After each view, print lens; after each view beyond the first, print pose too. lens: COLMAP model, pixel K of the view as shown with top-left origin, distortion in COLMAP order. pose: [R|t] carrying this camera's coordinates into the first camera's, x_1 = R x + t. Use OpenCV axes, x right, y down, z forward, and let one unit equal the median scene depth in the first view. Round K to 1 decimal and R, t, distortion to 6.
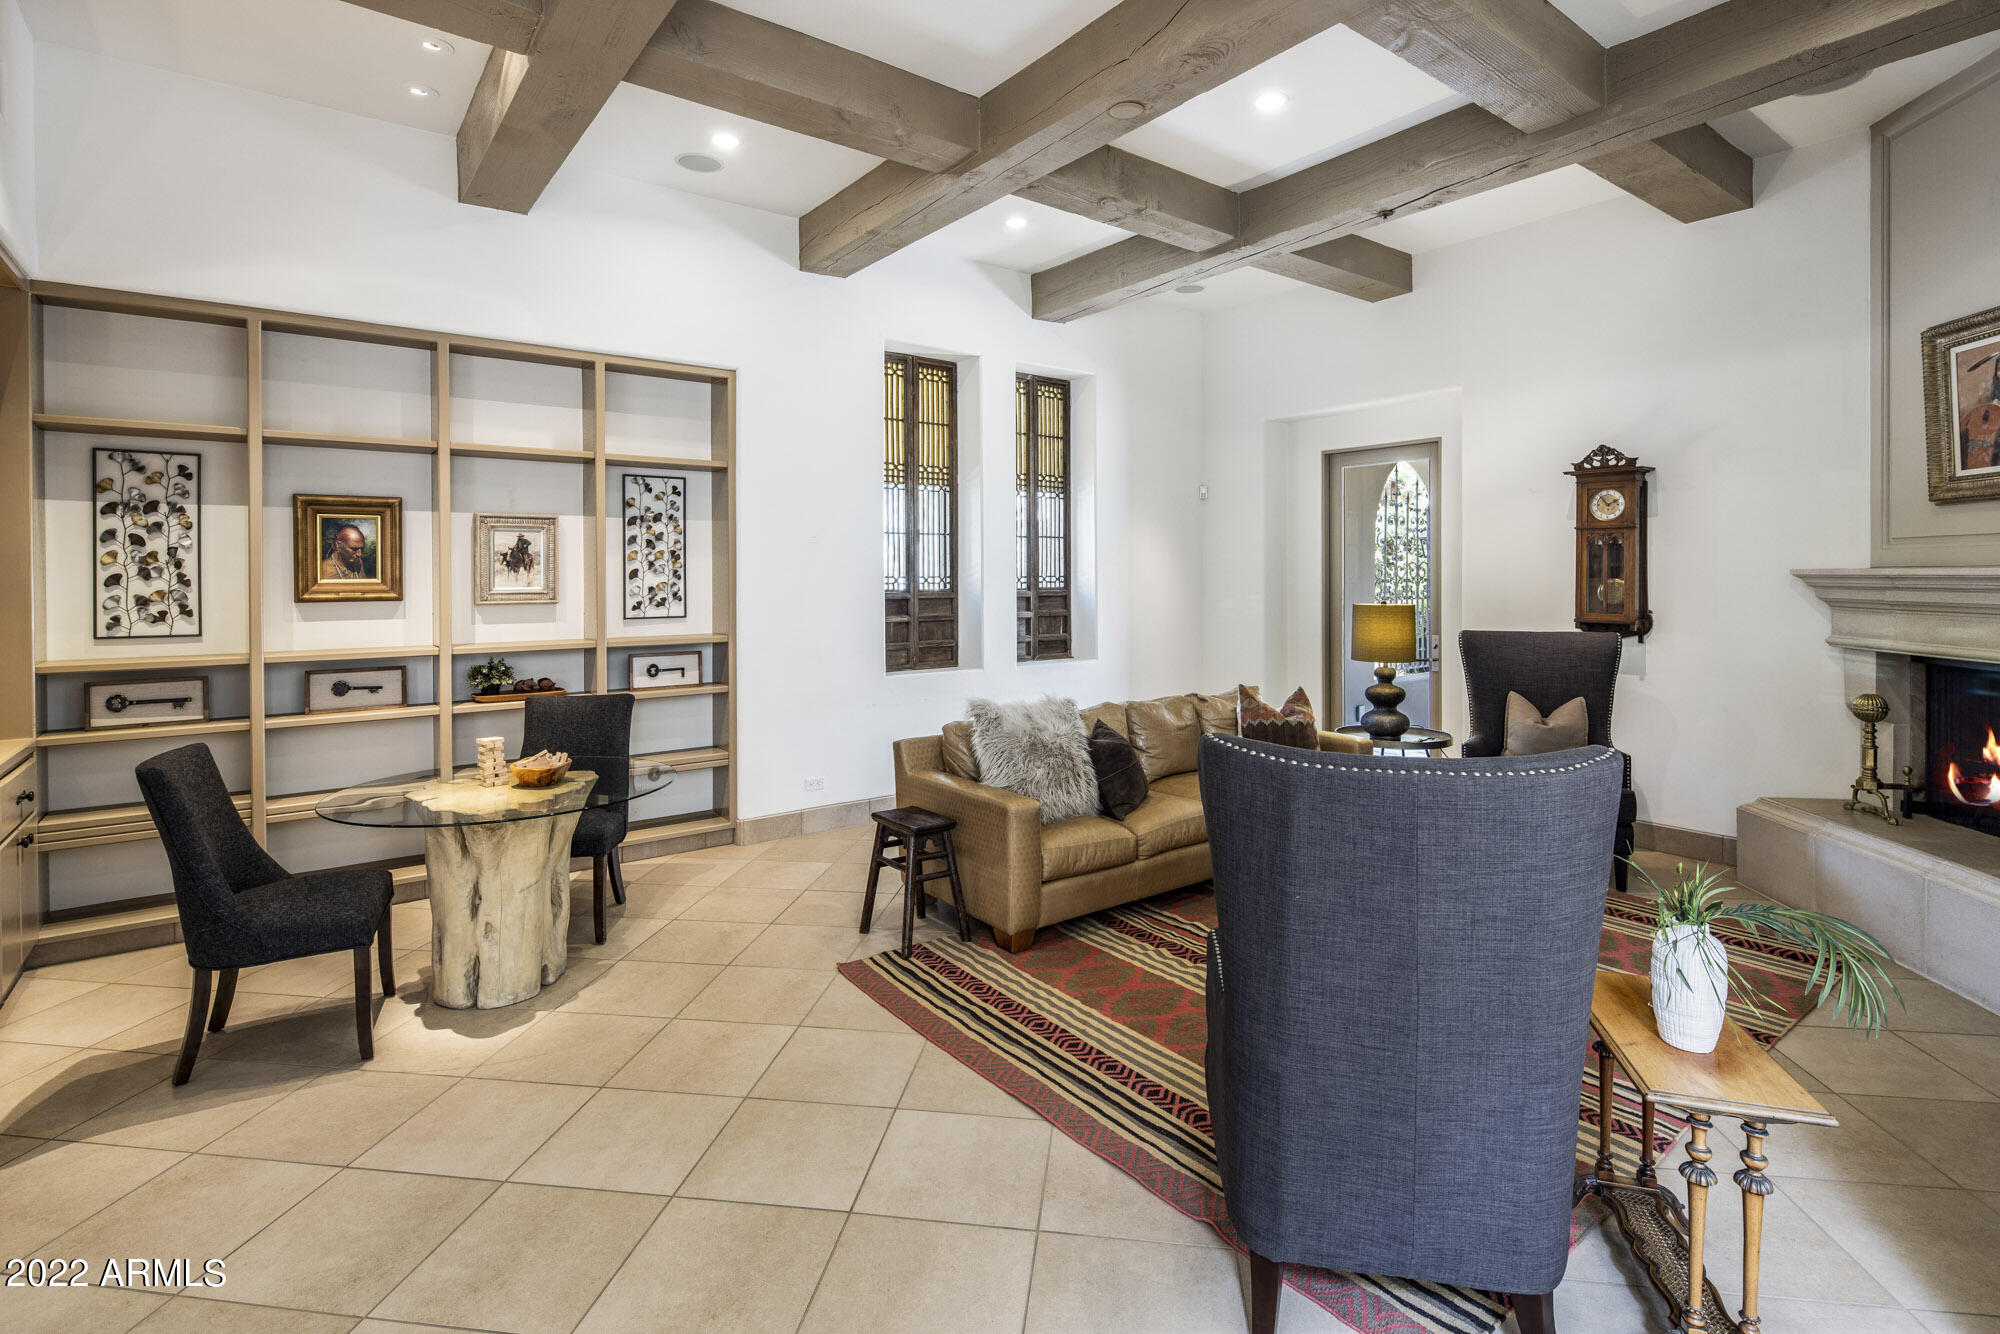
lens RADIAL K [[972.8, 0, 1001.3], [0, 972.8, 581.8], [0, 0, 1]] dist [-0.000295, -0.000482]
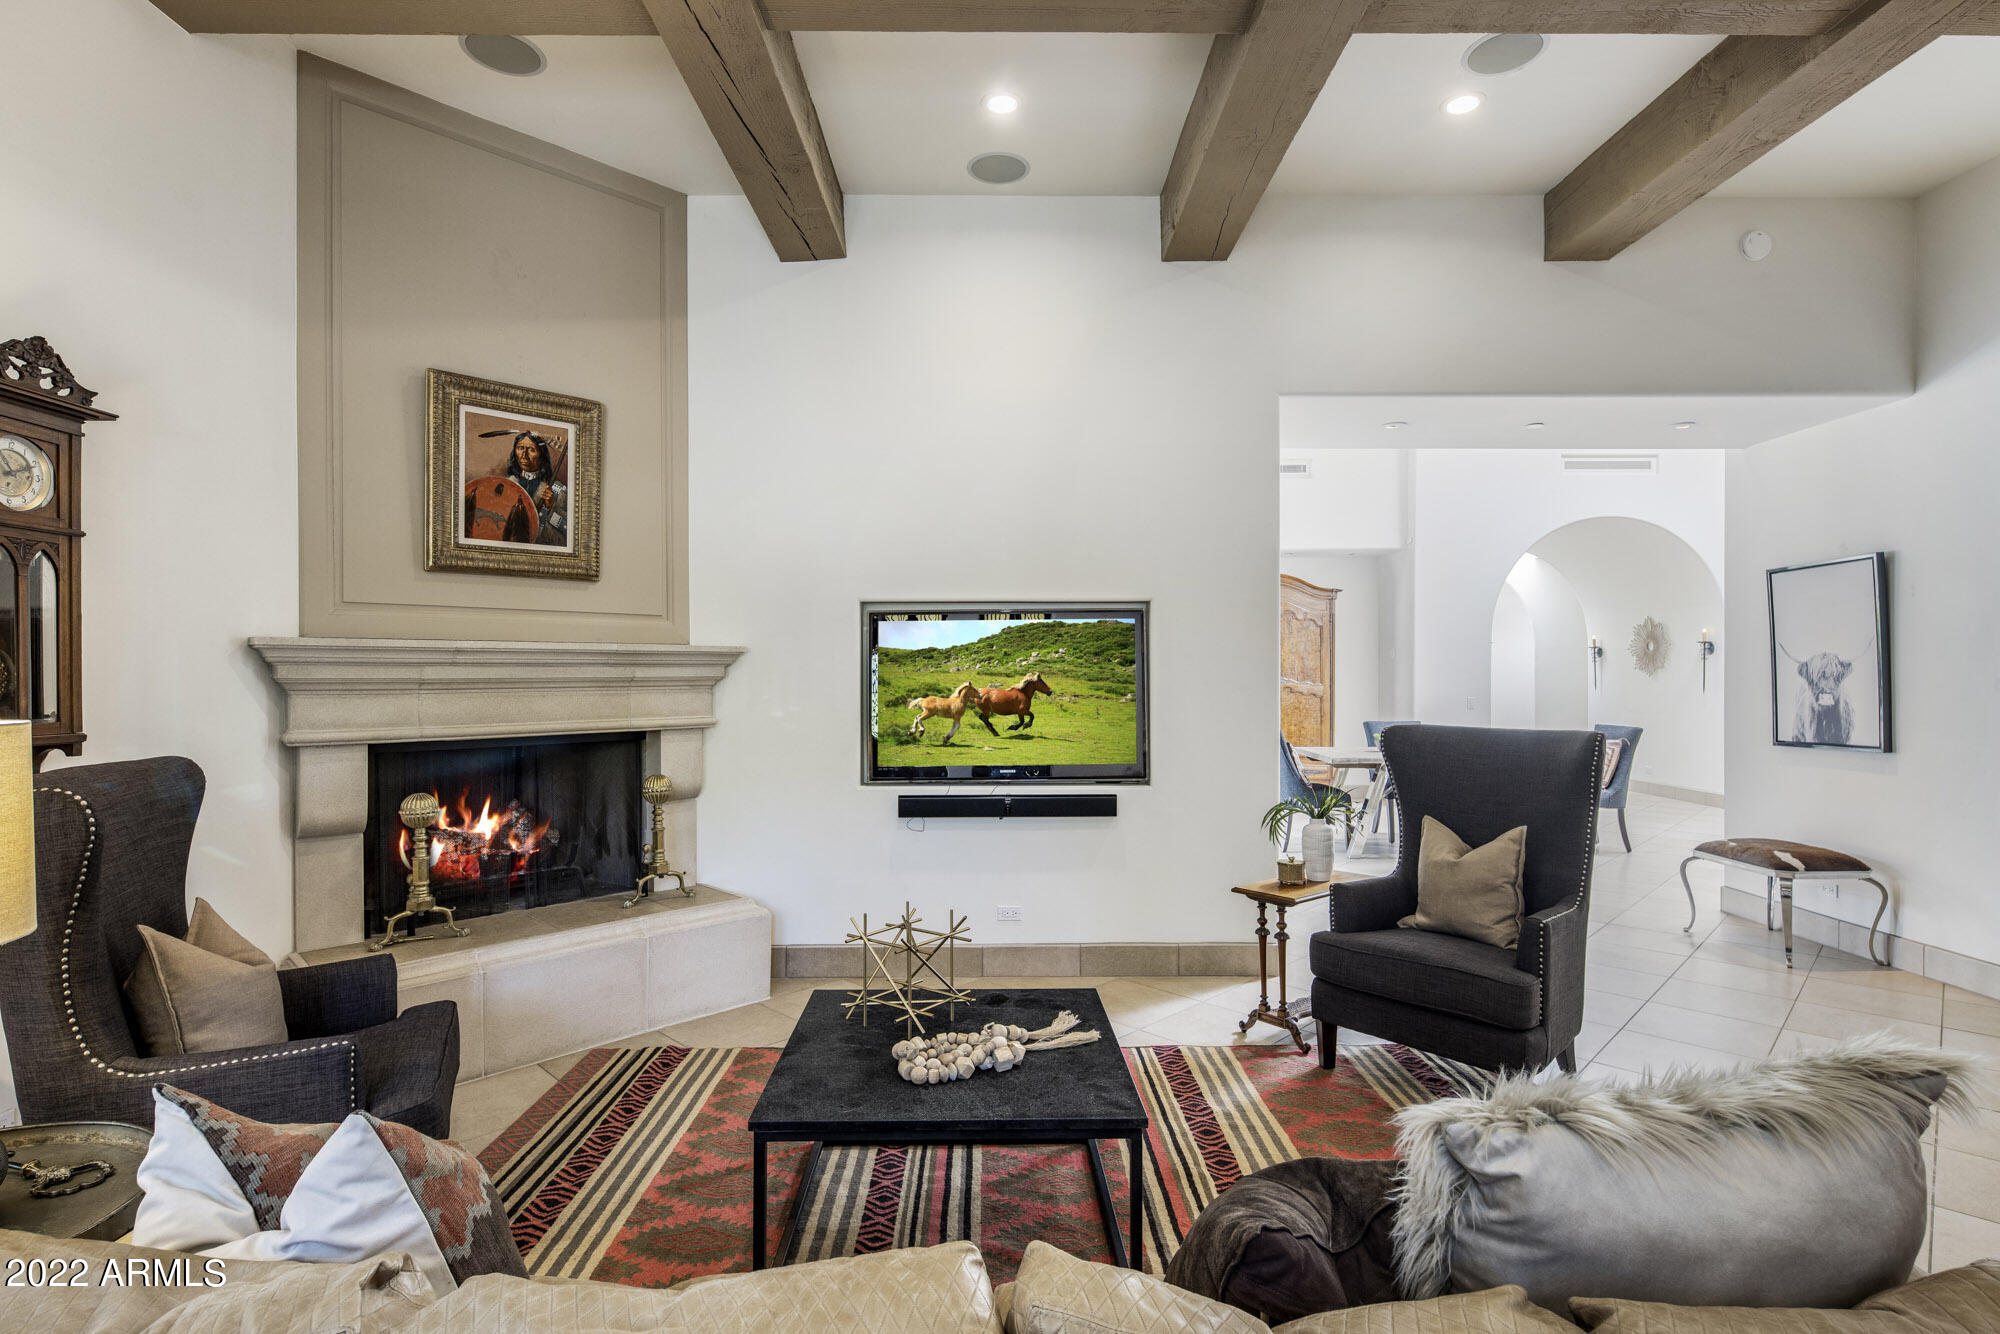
lens RADIAL K [[970.8, 0, 994.0], [0, 970.8, 669.7], [0, 0, 1]] dist [-0.002210, -0.001443]
pose [[-0.802944, 0.005623, 0.596028, 0.011664], [0.008659, 0.999960, 0.002231, 0.007187], [-0.595992, 0.006952, -0.802960, 0.716521]]
